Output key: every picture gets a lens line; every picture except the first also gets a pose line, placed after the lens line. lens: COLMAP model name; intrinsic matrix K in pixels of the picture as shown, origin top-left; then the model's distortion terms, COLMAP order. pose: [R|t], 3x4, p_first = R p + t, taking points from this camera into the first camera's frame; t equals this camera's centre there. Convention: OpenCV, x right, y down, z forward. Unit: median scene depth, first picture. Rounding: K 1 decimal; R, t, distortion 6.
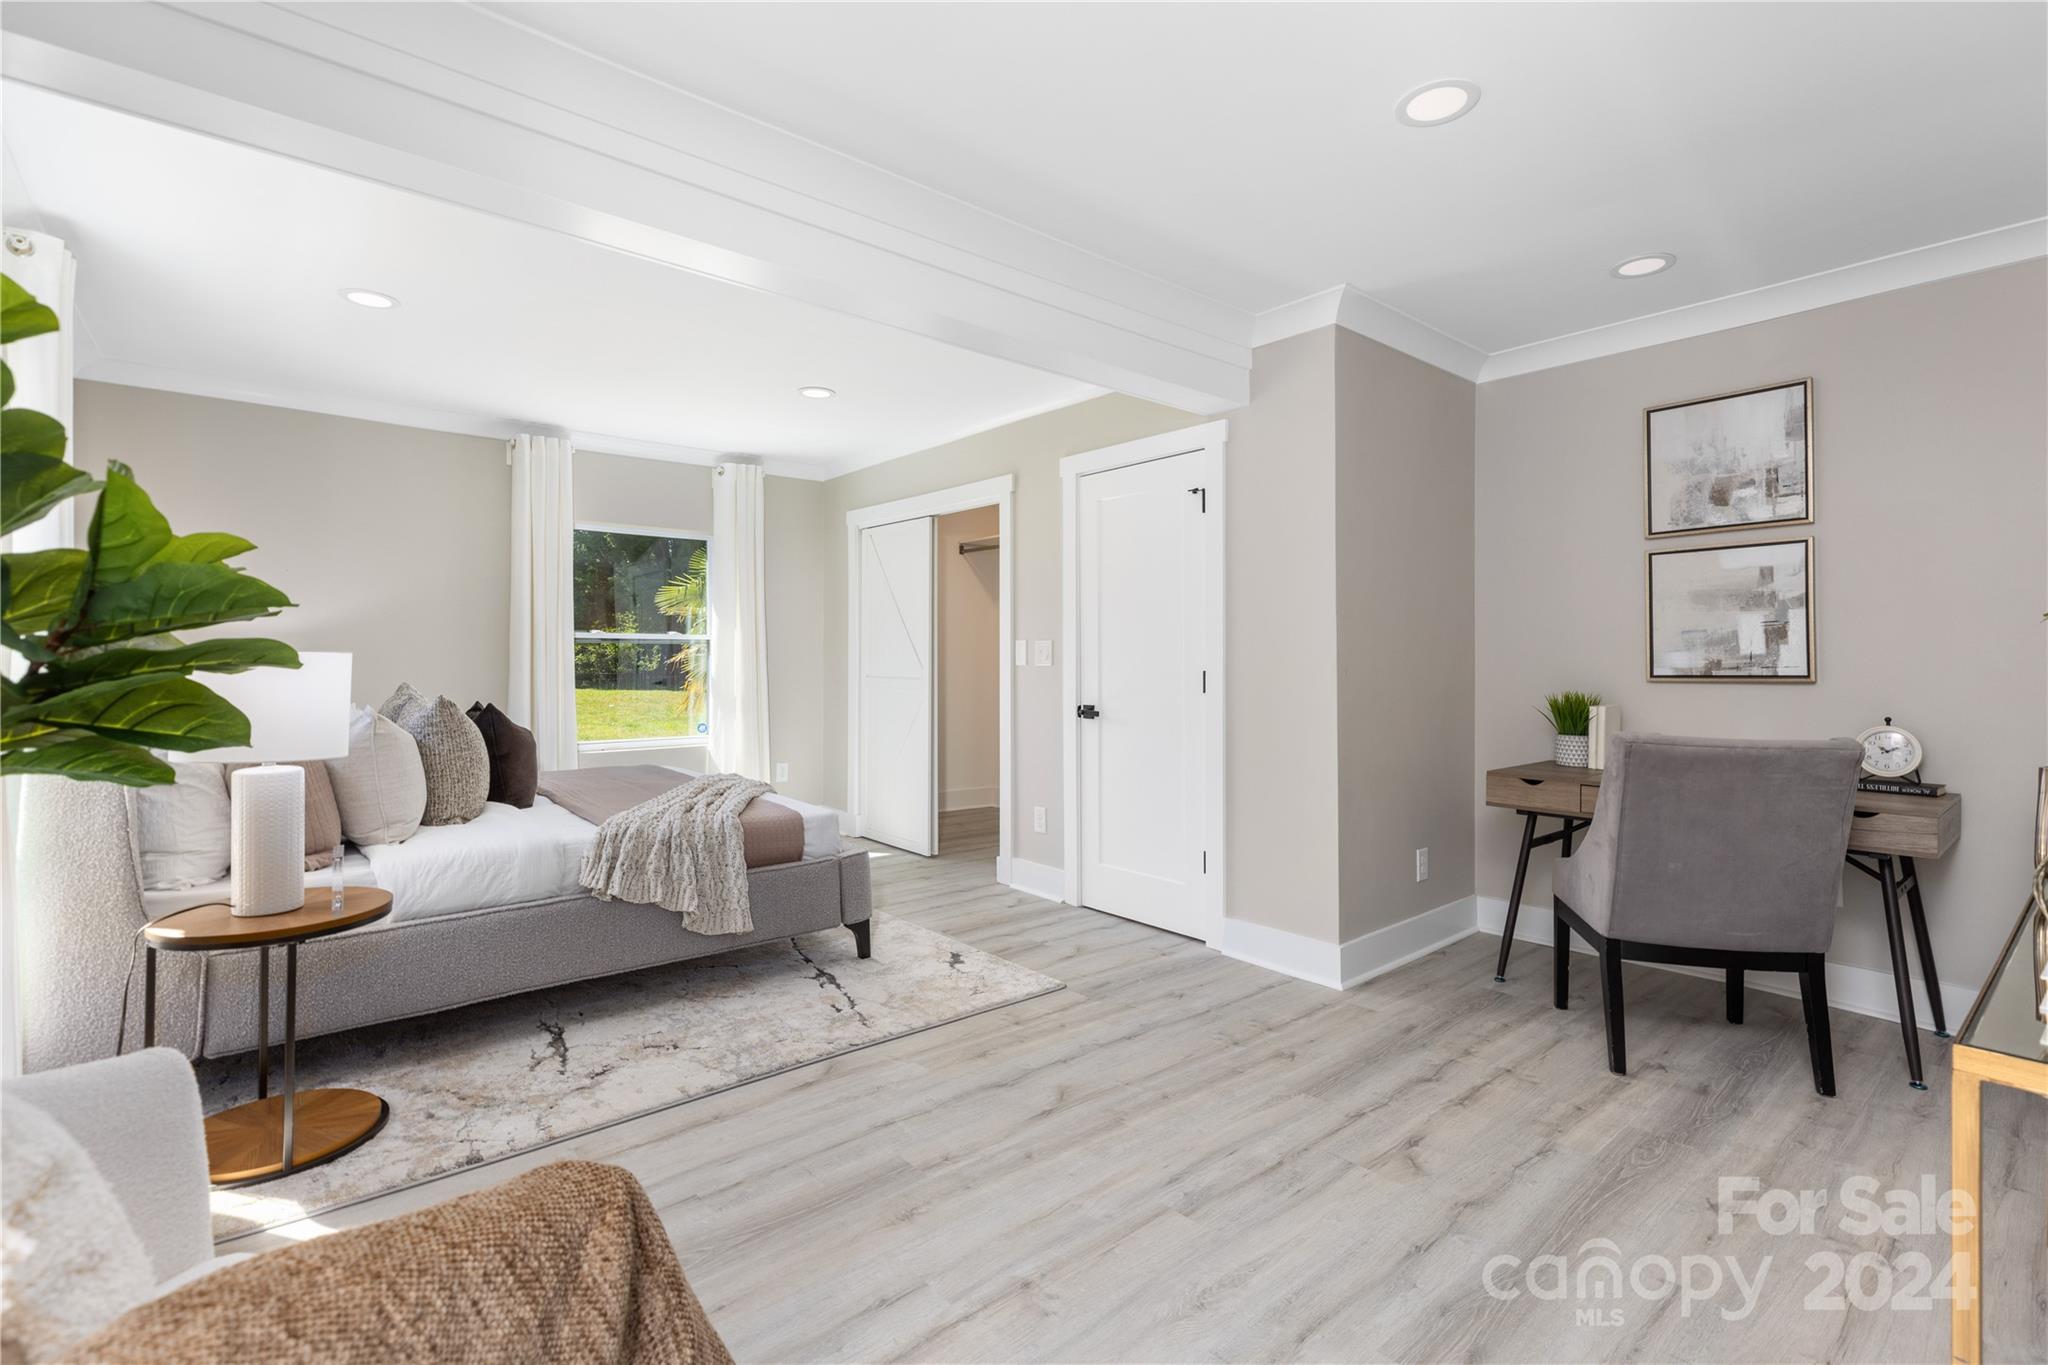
lens RADIAL K [[926.0, 0, 1013.7], [0, 926.0, 662.3], [0, 0, 1]] dist [0.005446, 0.000472]
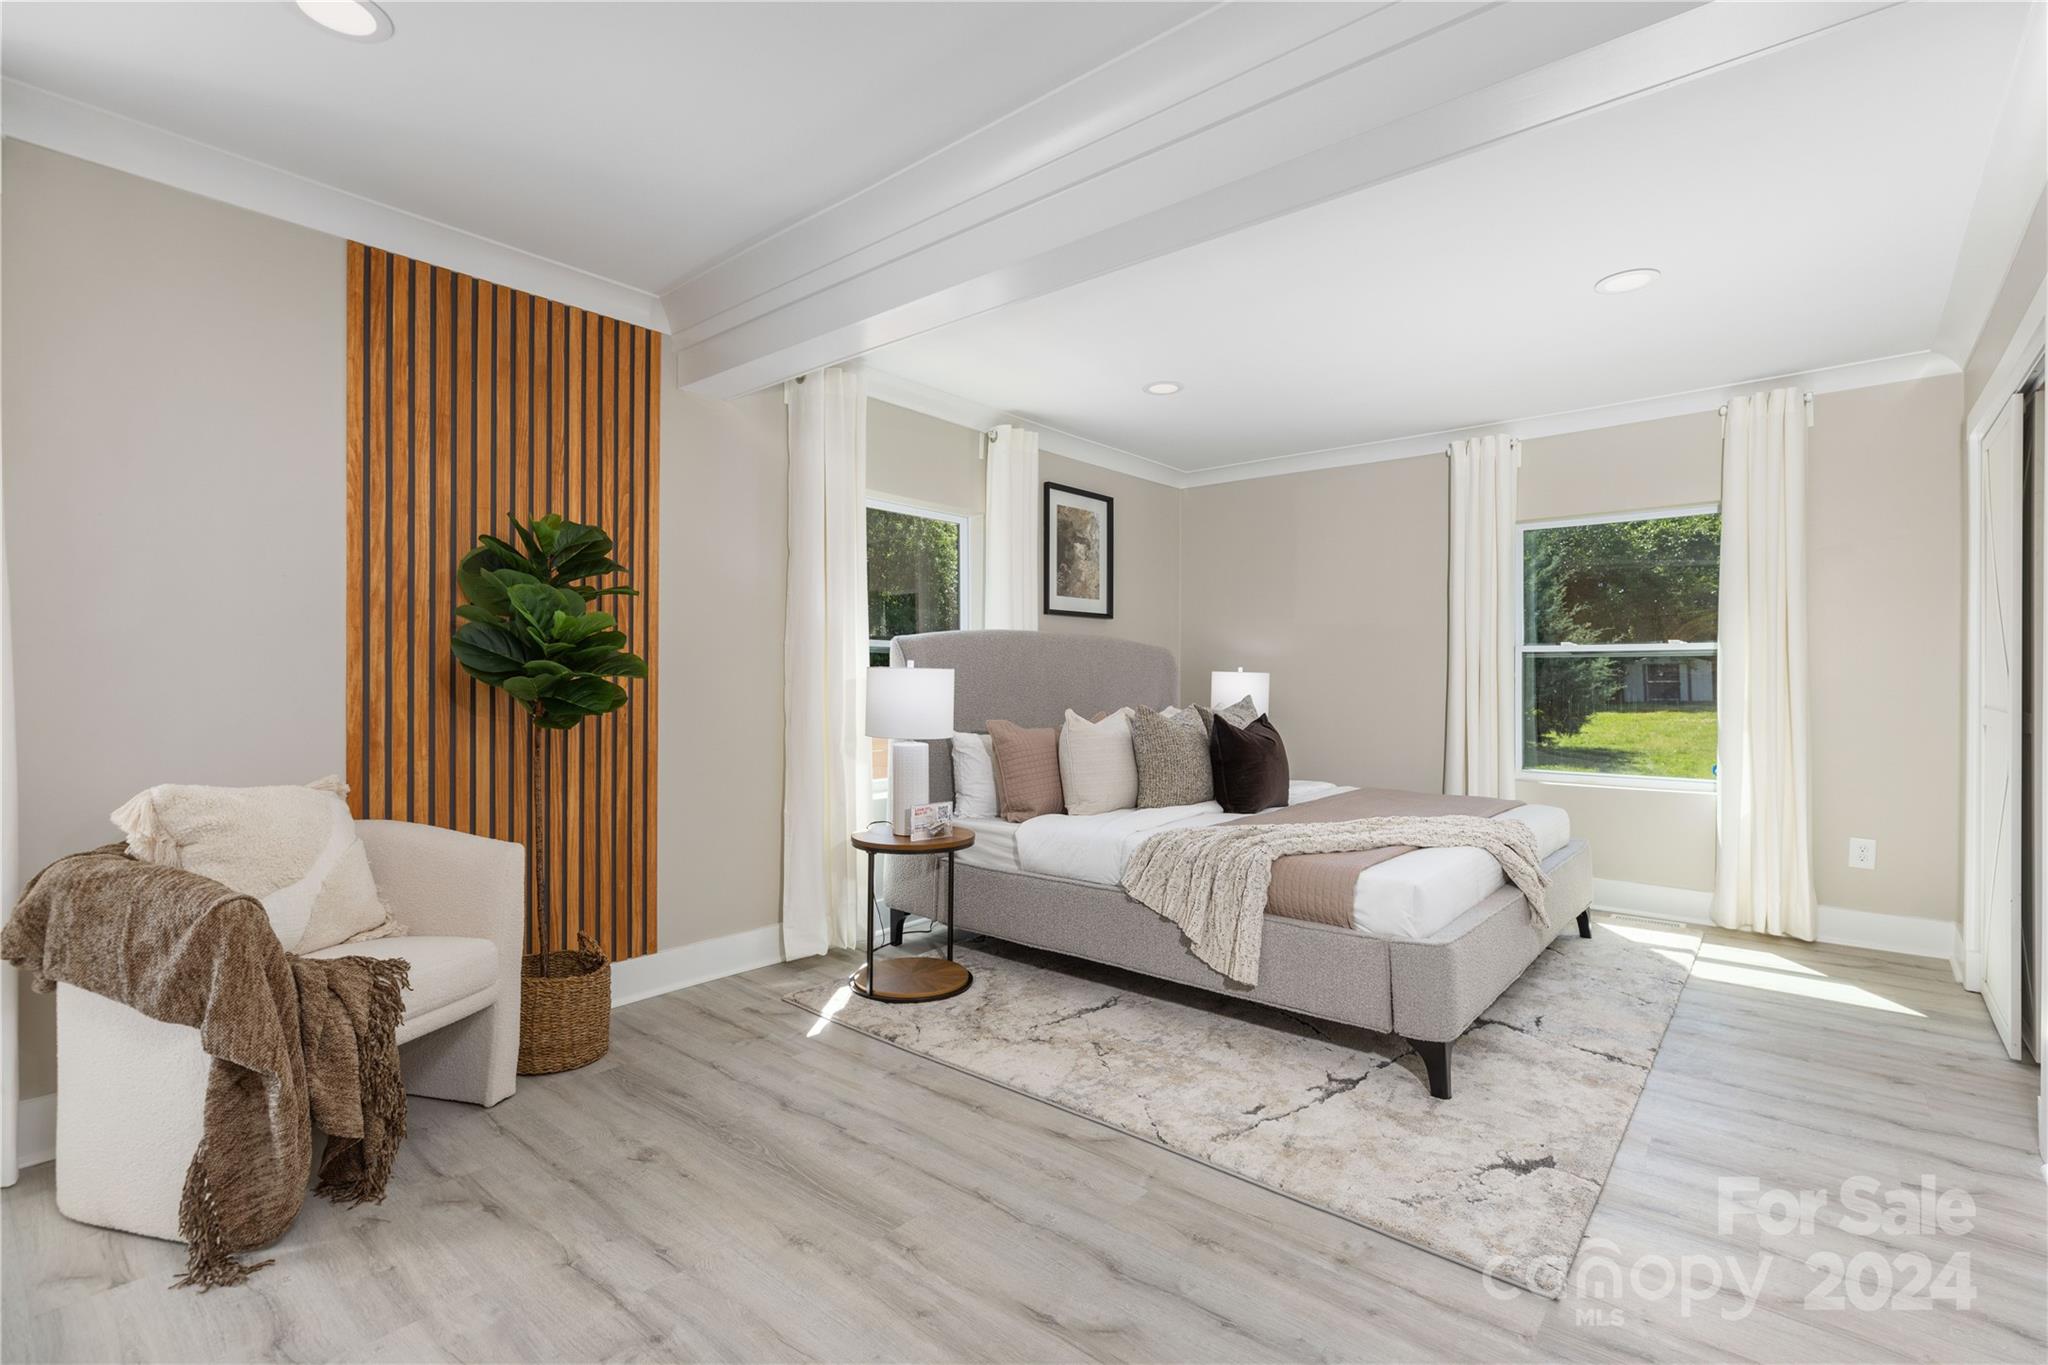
lens RADIAL K [[926.0, 0, 1043.1], [0, 926.0, 685.9], [0, 0, 1]] dist [0.005446, 0.000472]
pose [[0.183201, 0.006942, -0.983051, 0.617105], [-0.004604, 0.999970, 0.006203, 0.006094], [0.983065, 0.003390, 0.183228, 0.750128]]
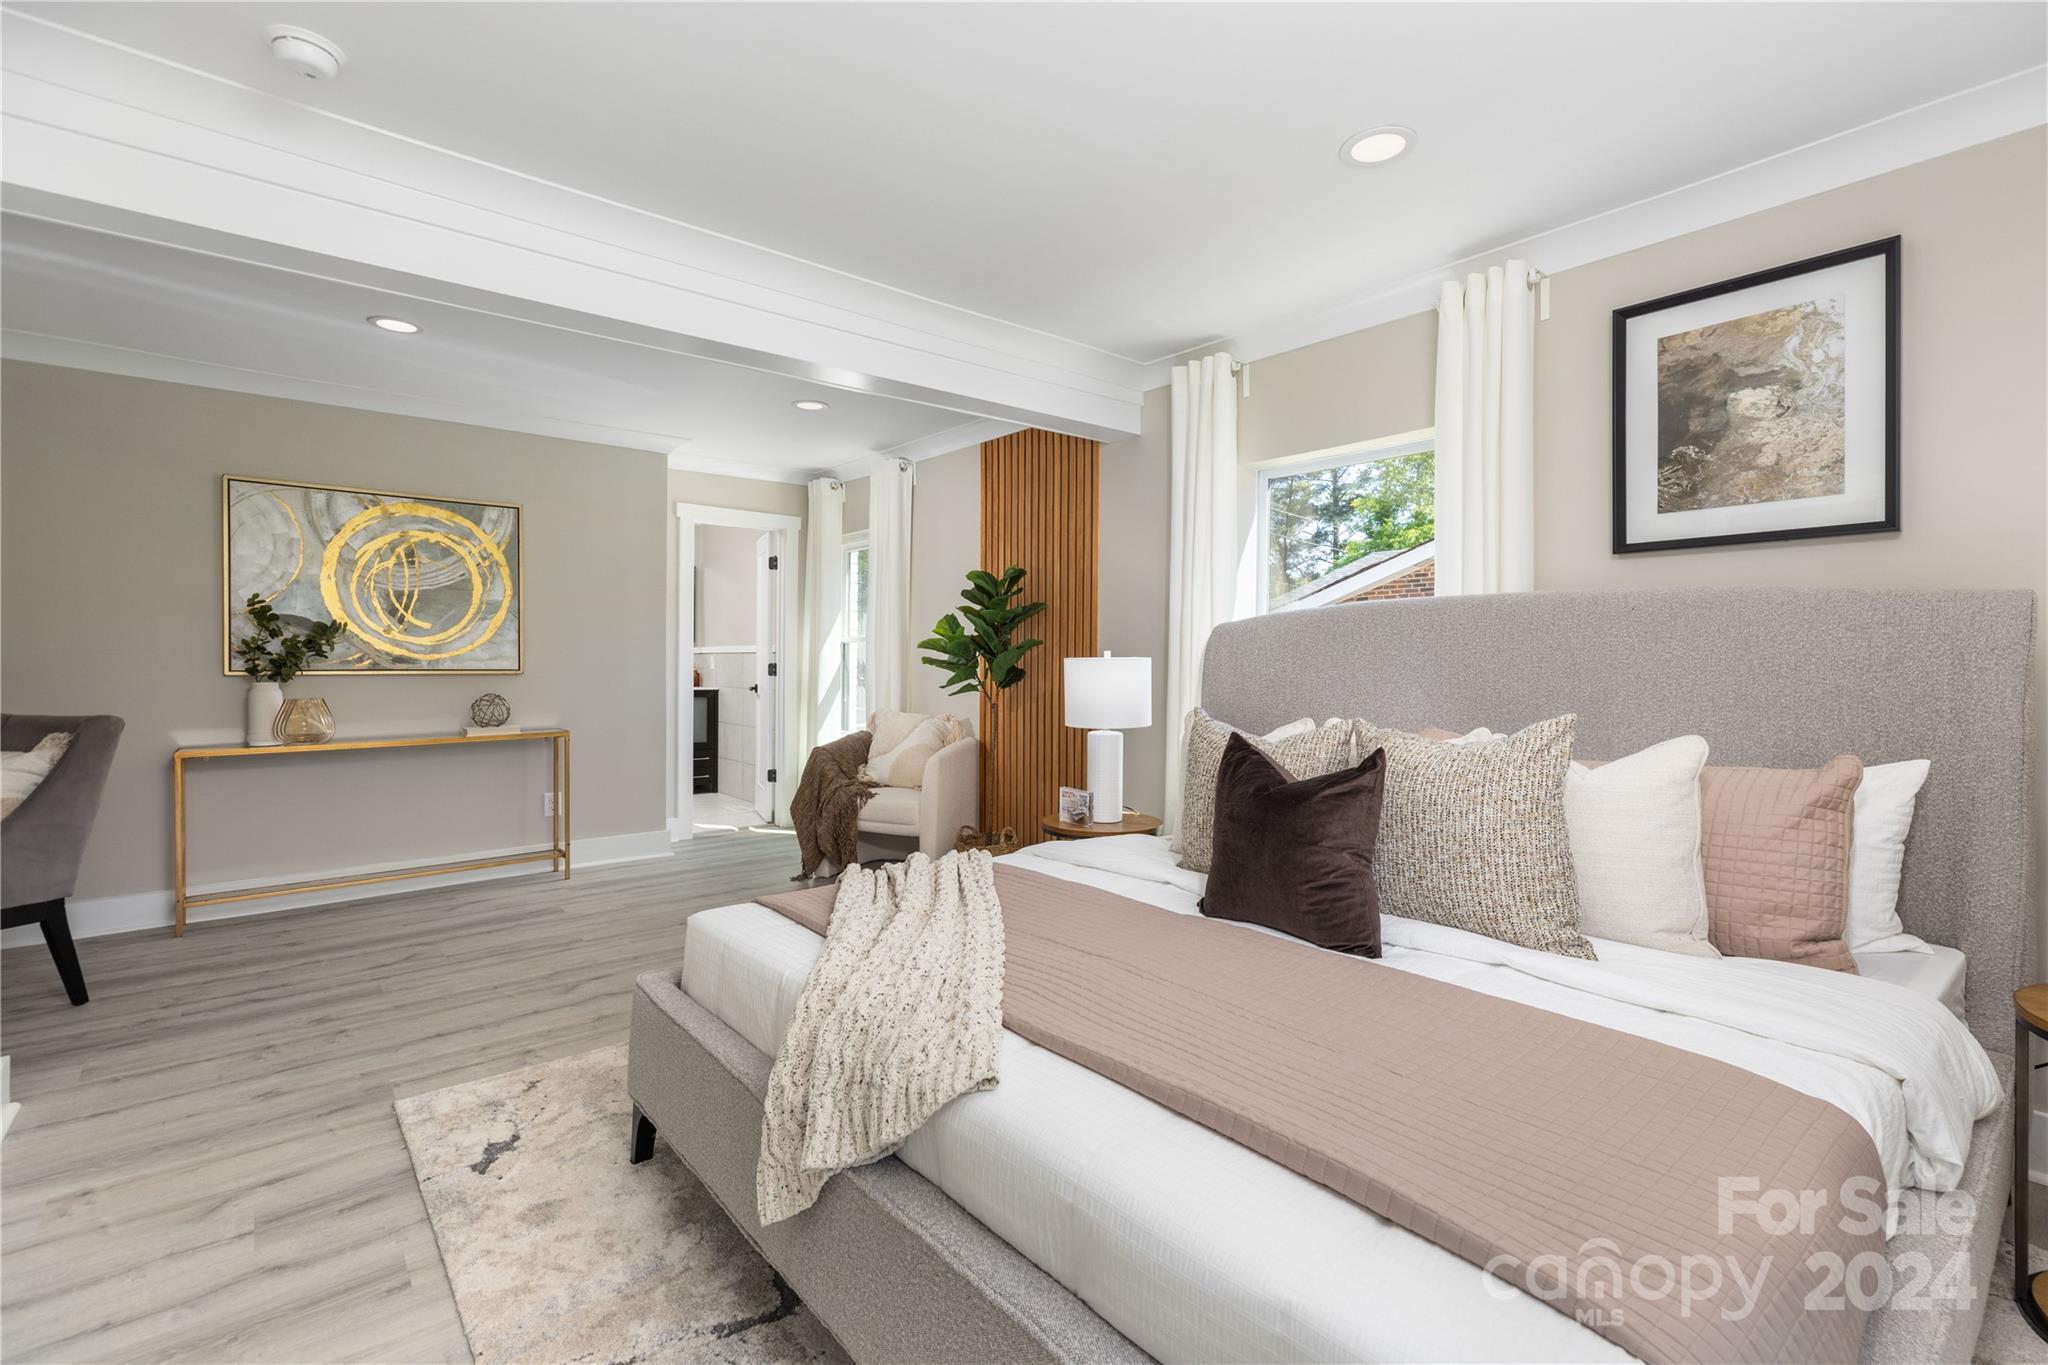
lens RADIAL K [[926.0, 0, 1017.5], [0, 926.0, 669.2], [0, 0, 1]] dist [0.005446, 0.000472]
pose [[-0.999960, -0.005992, 0.006668, -0.531207], [-0.005908, 0.999904, 0.012545, -0.008802], [-0.006742, 0.012505, -0.999899, 2.084136]]
